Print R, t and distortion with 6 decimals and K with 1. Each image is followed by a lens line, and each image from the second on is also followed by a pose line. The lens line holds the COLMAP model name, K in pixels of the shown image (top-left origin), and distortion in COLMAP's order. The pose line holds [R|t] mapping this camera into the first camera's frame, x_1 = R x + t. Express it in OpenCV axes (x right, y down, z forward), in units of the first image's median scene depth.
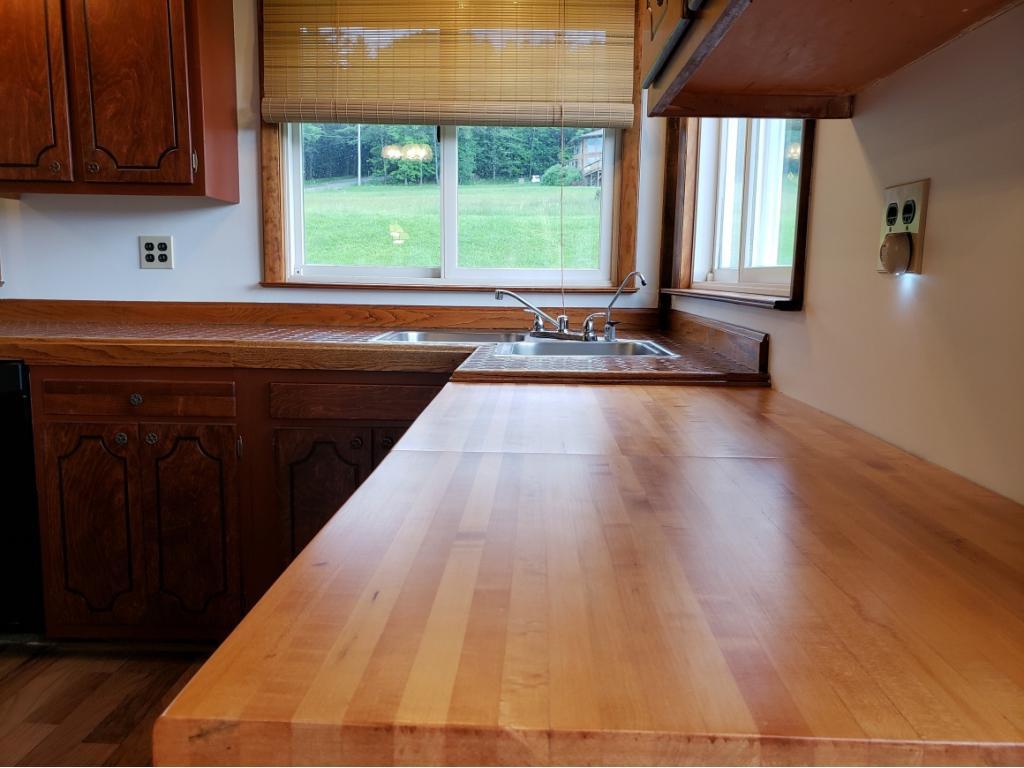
lens RADIAL K [[790.4, 0, 507.4], [0, 790.4, 385.7], [0, 0, 1]] dist [0.101373, -0.109357]
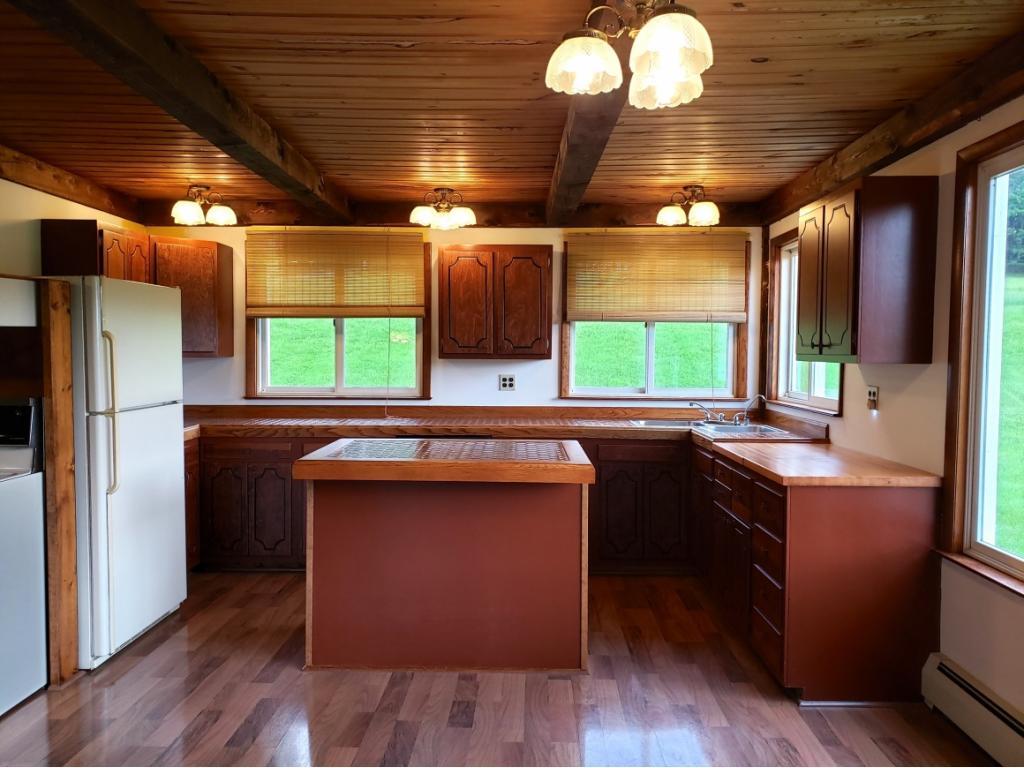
lens RADIAL K [[790.4, 0, 507.4], [0, 790.4, 385.7], [0, 0, 1]] dist [0.101373, -0.109357]
pose [[0.999955, -0.005525, 0.007716, -0.517508], [0.006243, 0.995319, -0.096447, 0.040678], [-0.007147, 0.096491, 0.995308, -1.134893]]
